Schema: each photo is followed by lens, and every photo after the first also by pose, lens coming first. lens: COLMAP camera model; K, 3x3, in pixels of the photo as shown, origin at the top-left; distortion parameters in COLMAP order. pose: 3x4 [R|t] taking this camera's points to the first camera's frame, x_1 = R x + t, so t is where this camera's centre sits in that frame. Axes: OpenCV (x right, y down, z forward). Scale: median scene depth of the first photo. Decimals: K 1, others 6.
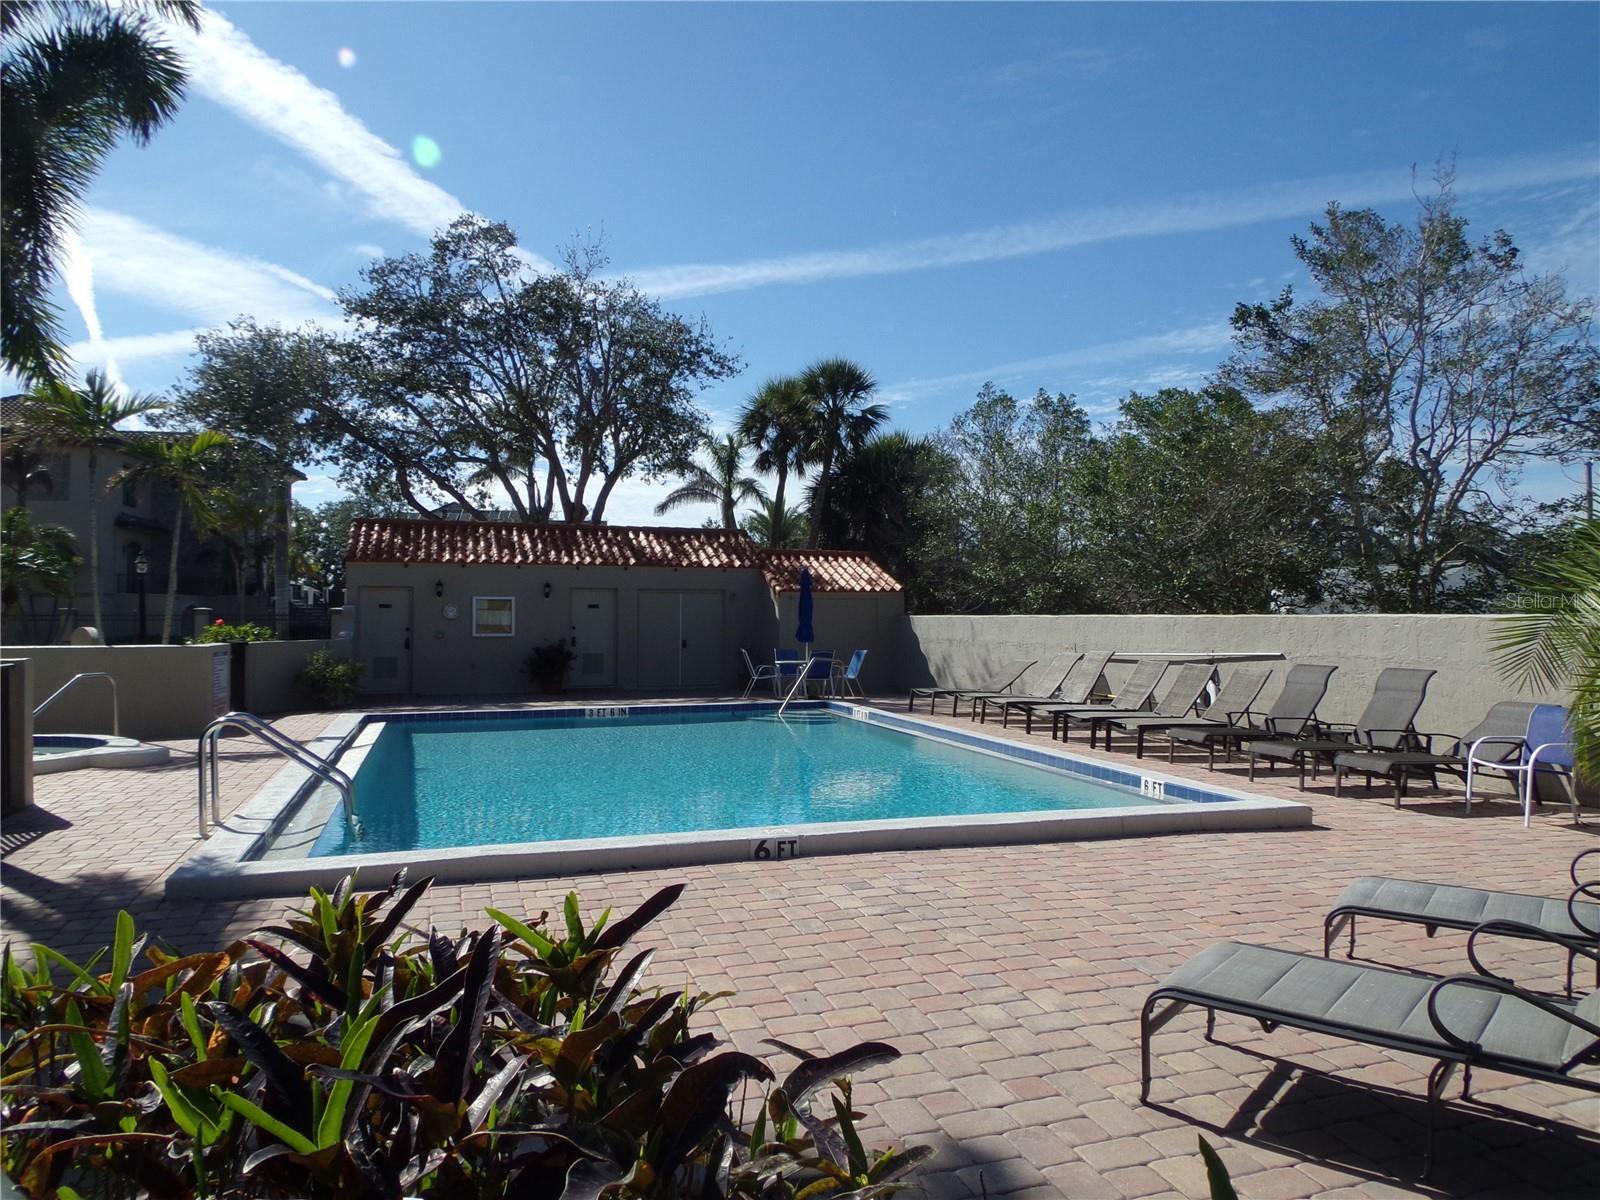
lens RADIAL K [[1125.4, 0, 816.1], [0, 1125.4, 621.5], [0, 0, 1]] dist [0.114279, -0.160619]
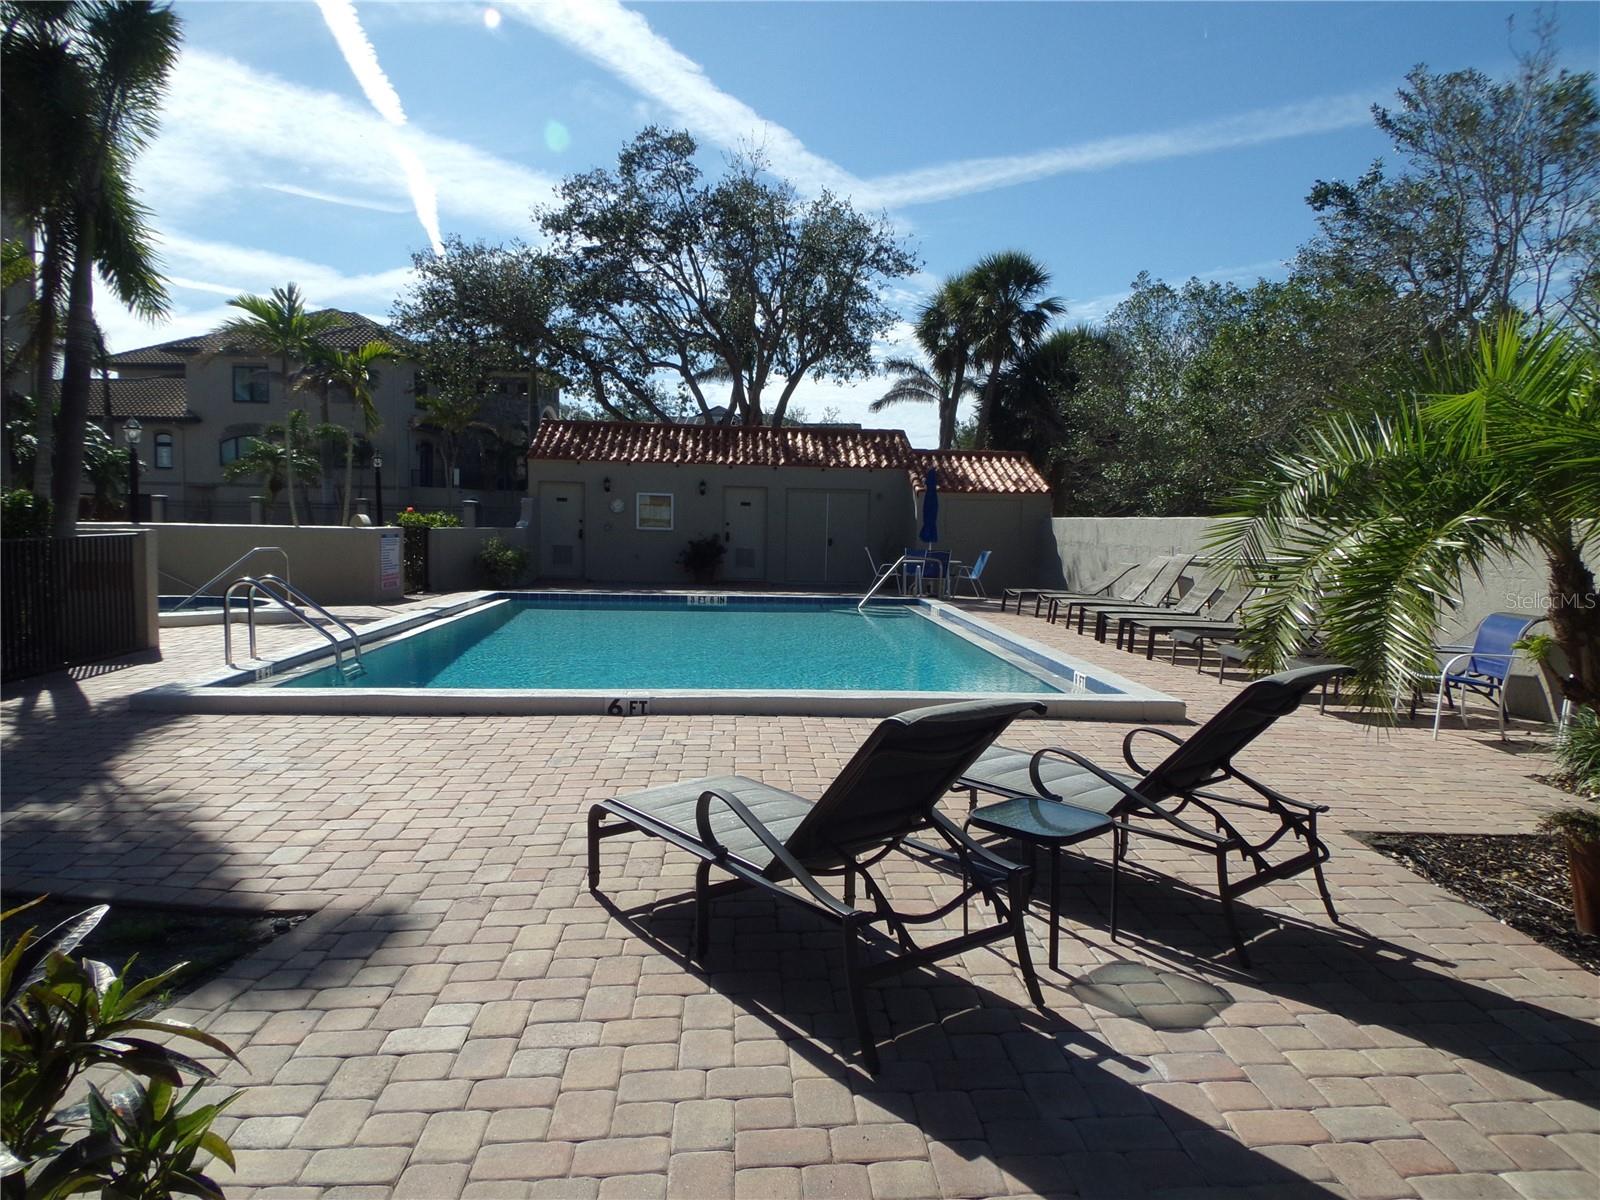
lens RADIAL K [[1125.4, 0, 800.4], [0, 1125.4, 607.6], [0, 0, 1]] dist [0.114279, -0.160619]
pose [[0.968906, 0.038425, -0.244426, 0.111307], [-0.021259, 0.997143, 0.072486, 0.005729], [0.246513, -0.065036, 0.966955, -0.008492]]
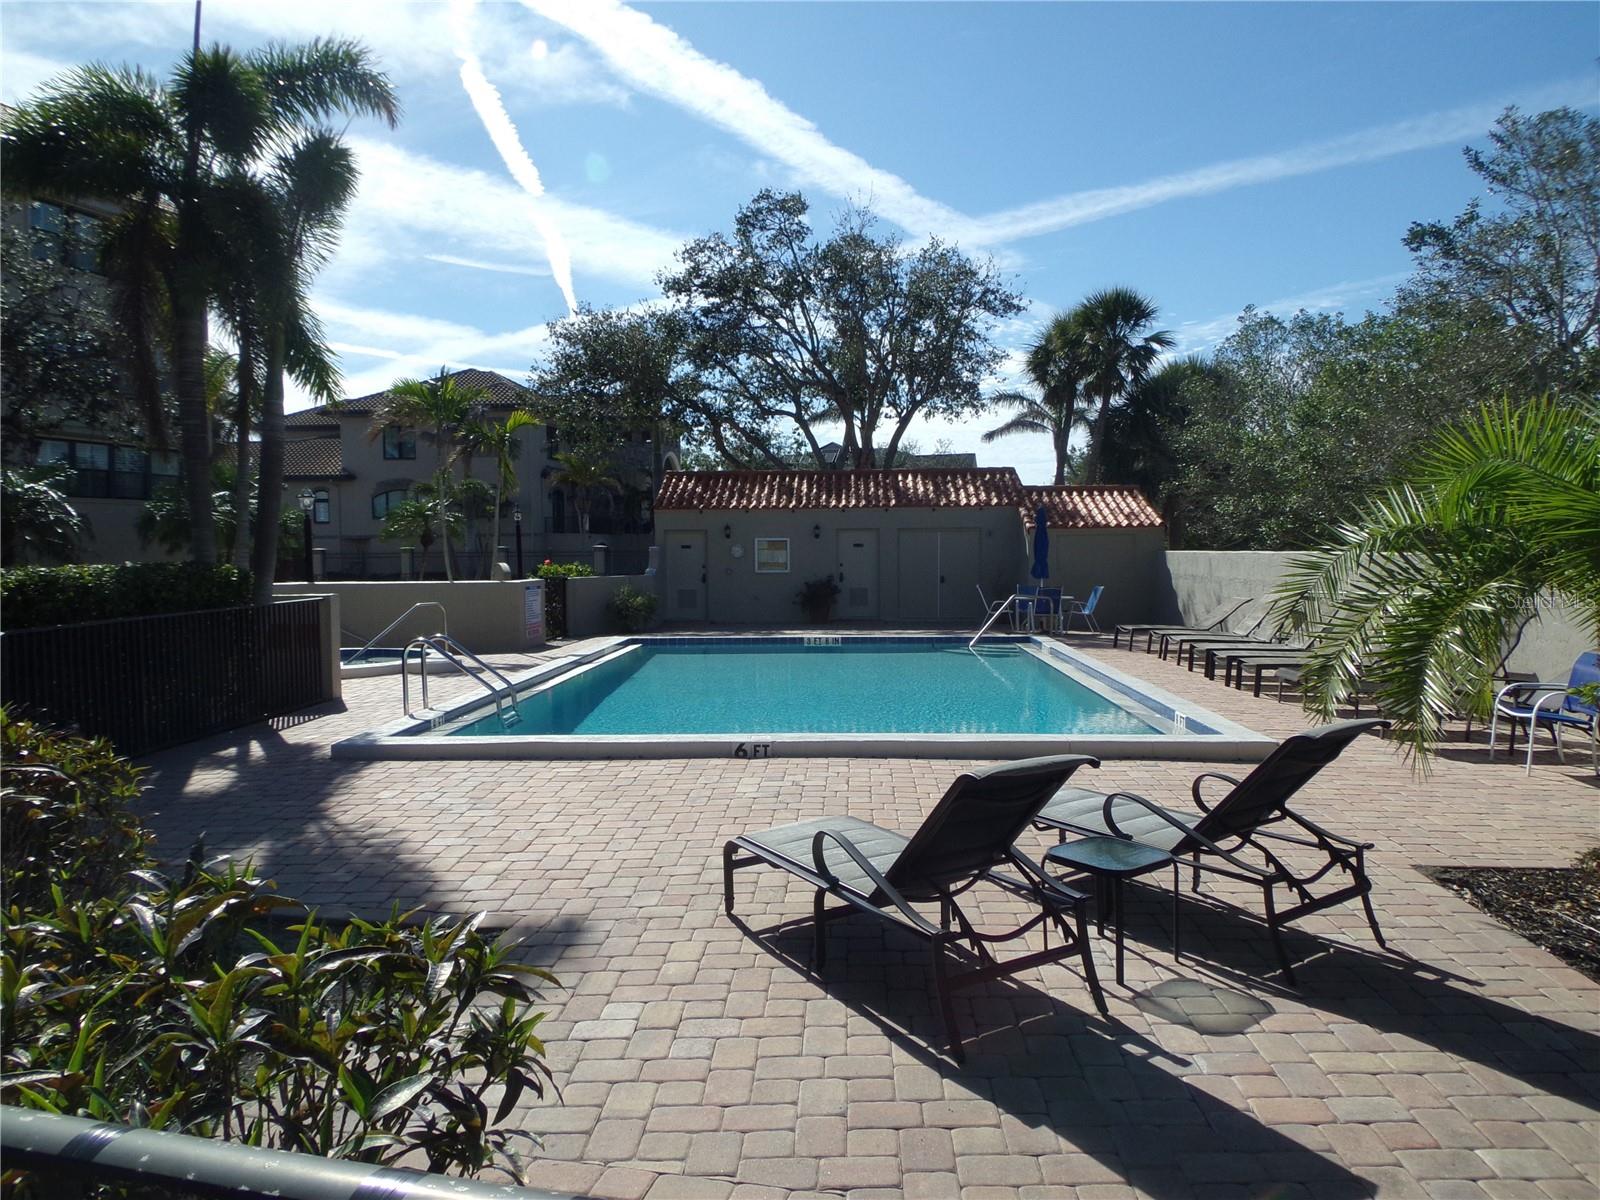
lens RADIAL K [[1125.4, 0, 796.0], [0, 1125.4, 604.3], [0, 0, 1]] dist [0.114279, -0.160619]
pose [[0.937085, 0.009119, -0.348981, 0.123966], [0.006597, 0.999018, 0.043819, -0.004034], [0.349038, -0.043365, 0.936105, -0.040816]]
